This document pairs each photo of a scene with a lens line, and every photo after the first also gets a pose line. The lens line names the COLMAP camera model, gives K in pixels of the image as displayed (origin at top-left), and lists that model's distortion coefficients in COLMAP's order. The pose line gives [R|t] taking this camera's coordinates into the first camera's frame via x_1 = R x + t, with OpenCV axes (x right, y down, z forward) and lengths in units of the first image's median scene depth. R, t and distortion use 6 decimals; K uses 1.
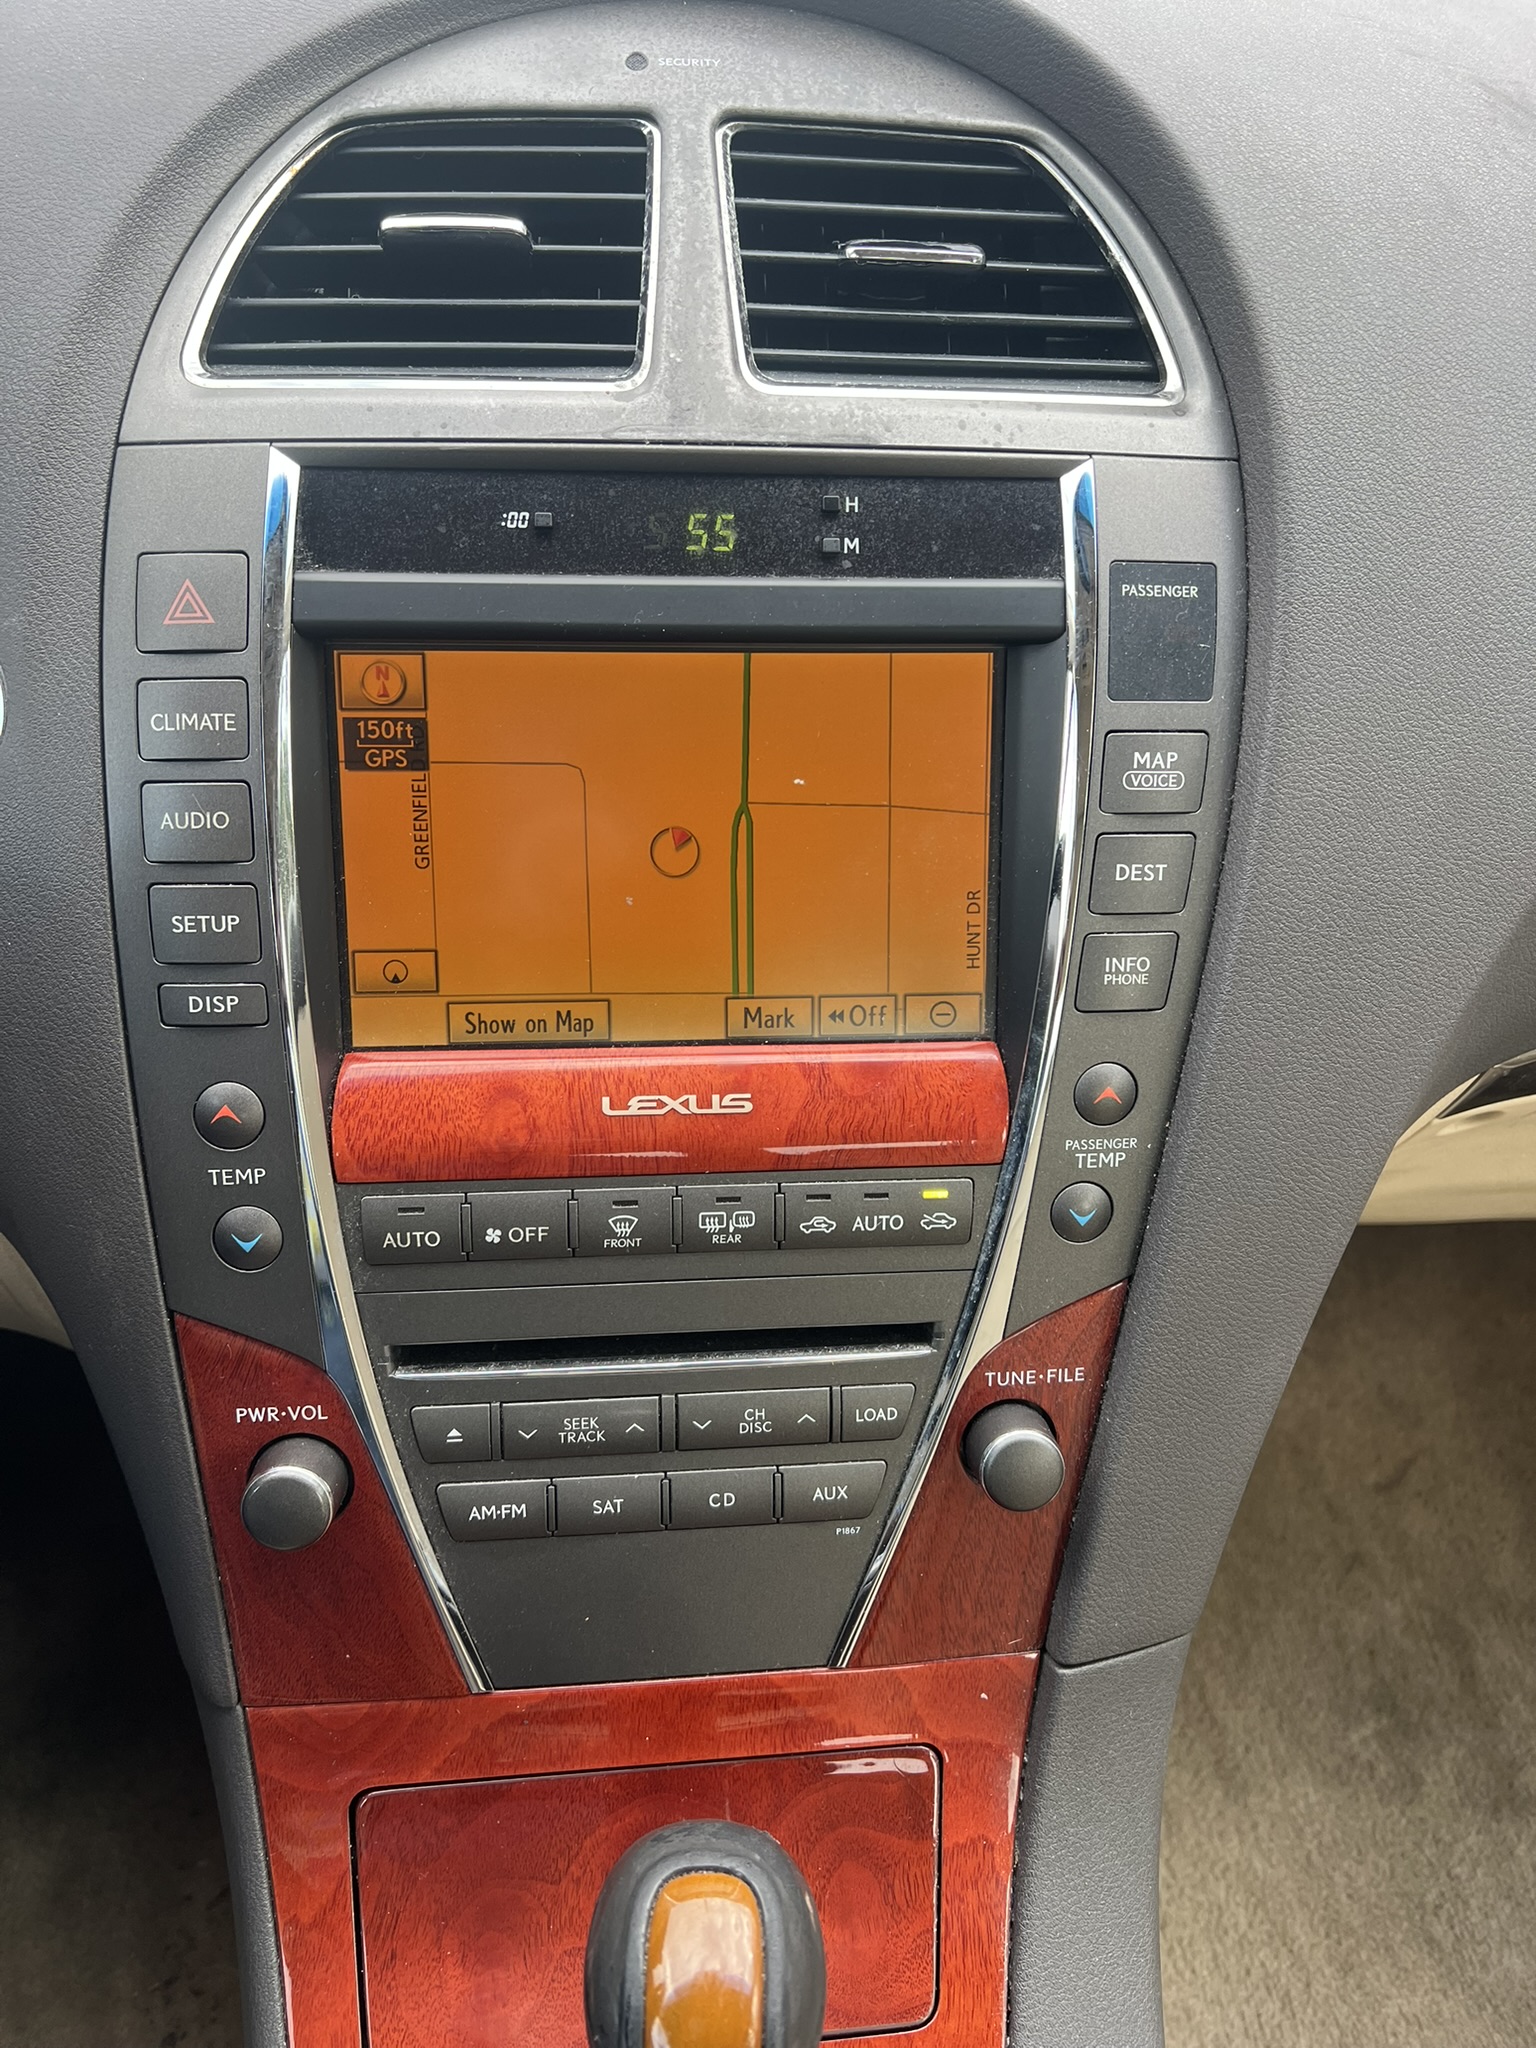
lens RADIAL K [[1563.5, 0, 775.3], [0, 1563.5, 988.1], [0, 0, 1]] dist [0.041968, -0.038999]
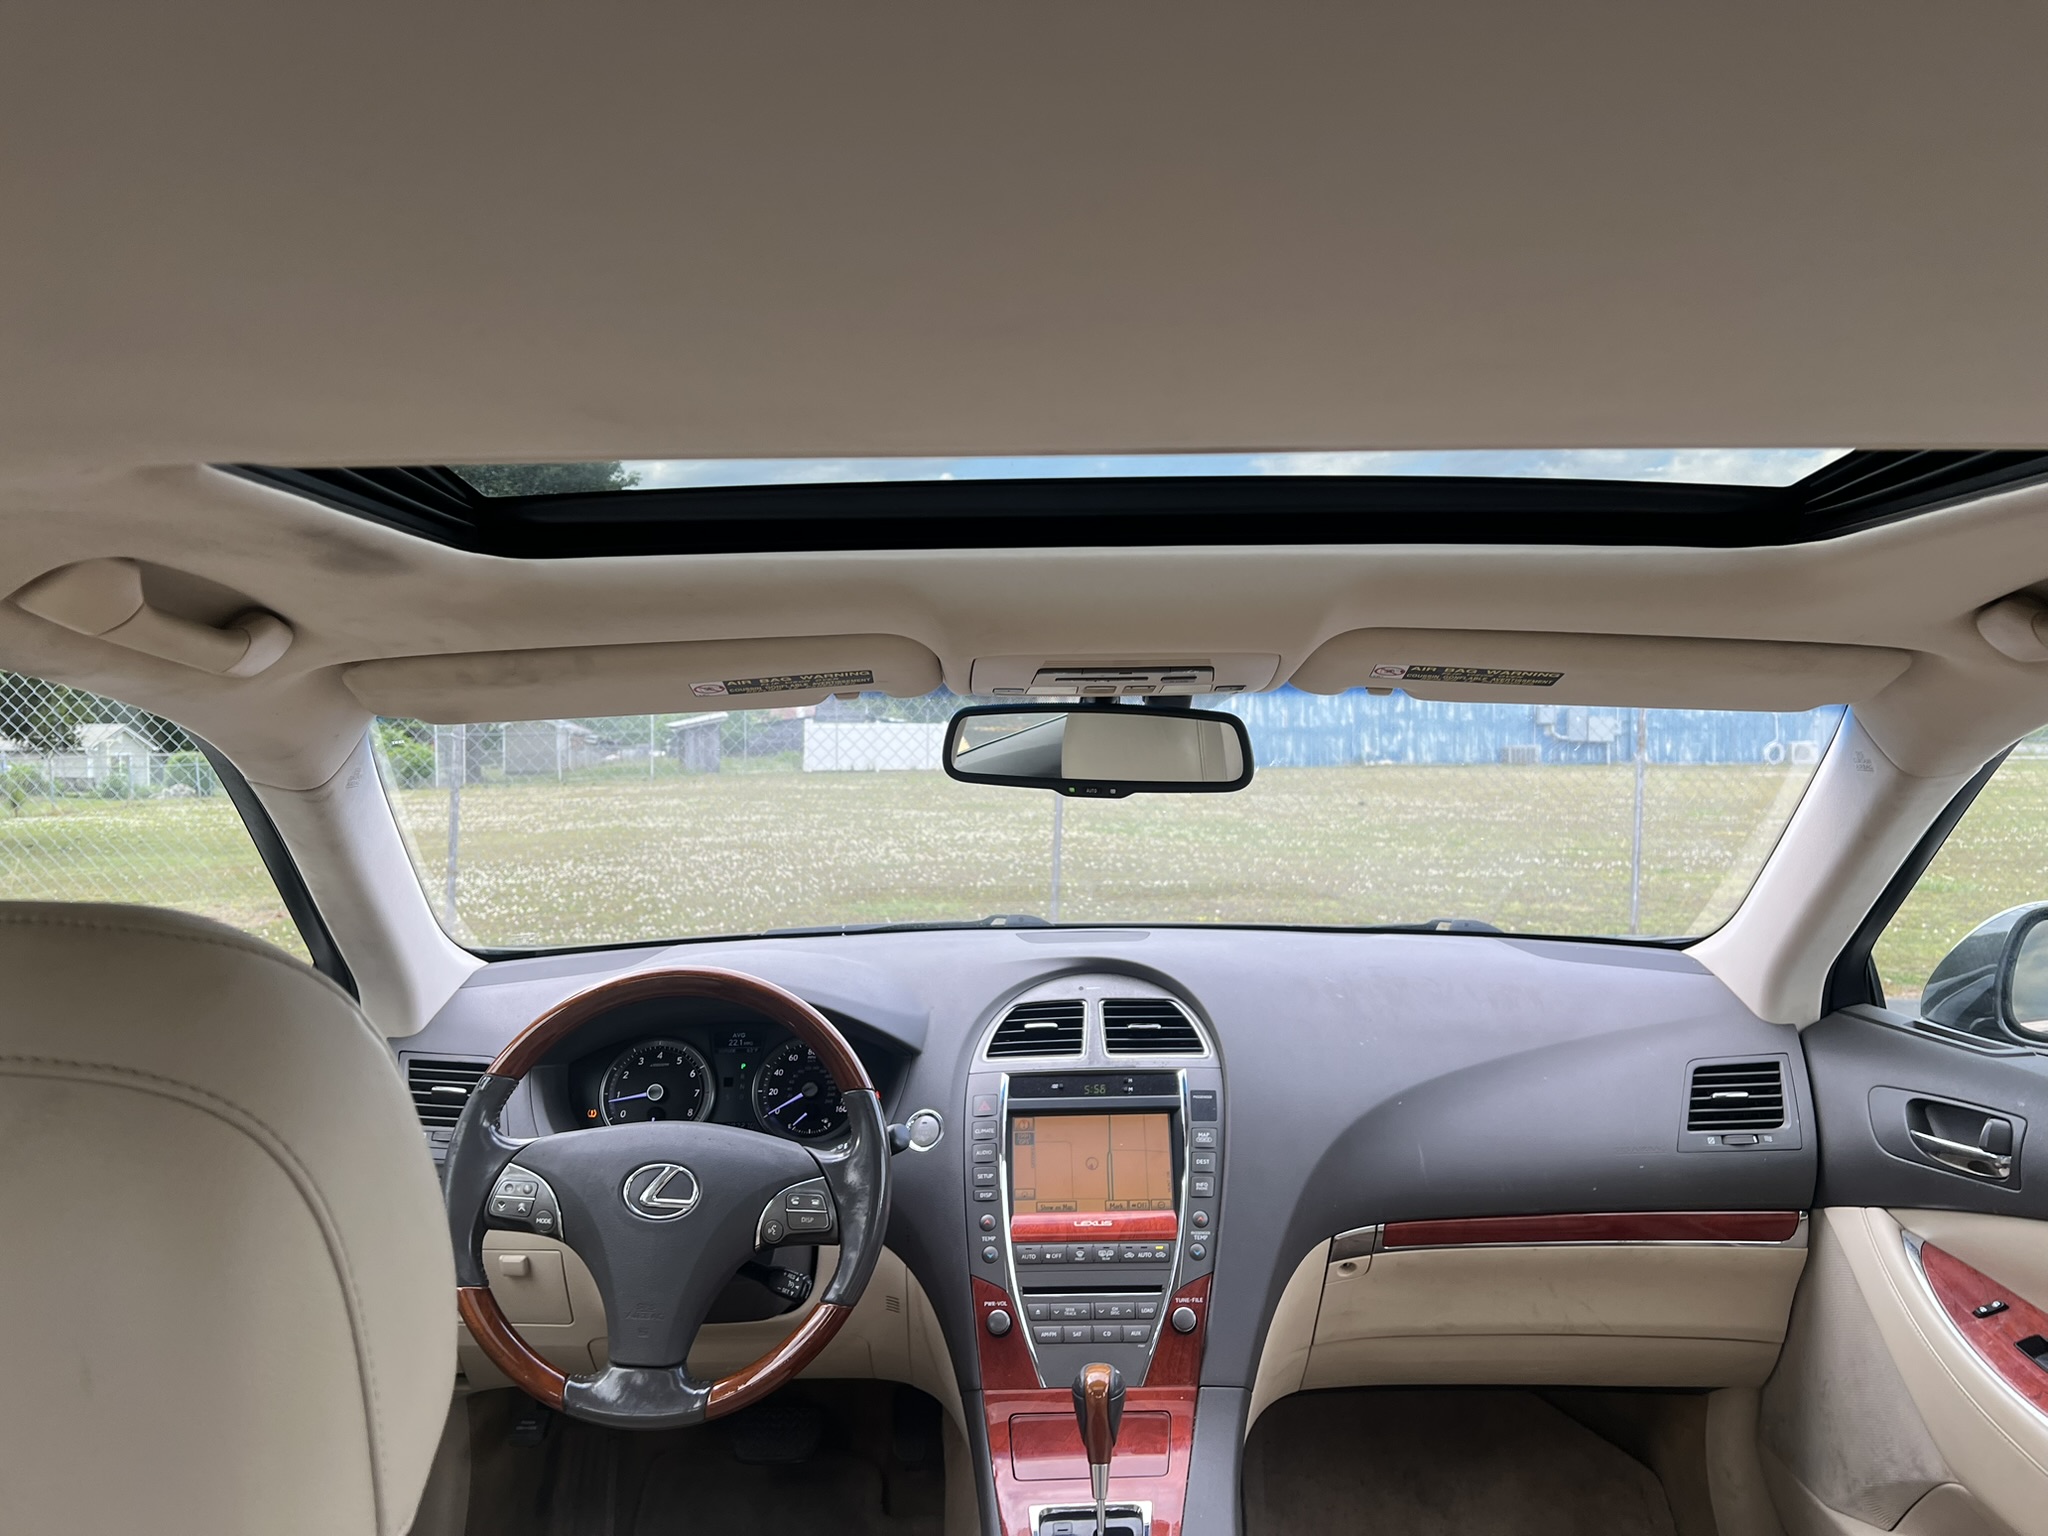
lens RADIAL K [[1563.5, 0, 1020.2], [0, 1563.5, 785.6], [0, 0, 1]] dist [0.041968, -0.038999]
pose [[0.989739, -0.064100, -0.127705, 0.342750], [-0.012352, 0.852006, -0.523386, 1.238141], [0.142354, 0.519593, 0.842471, -3.045140]]
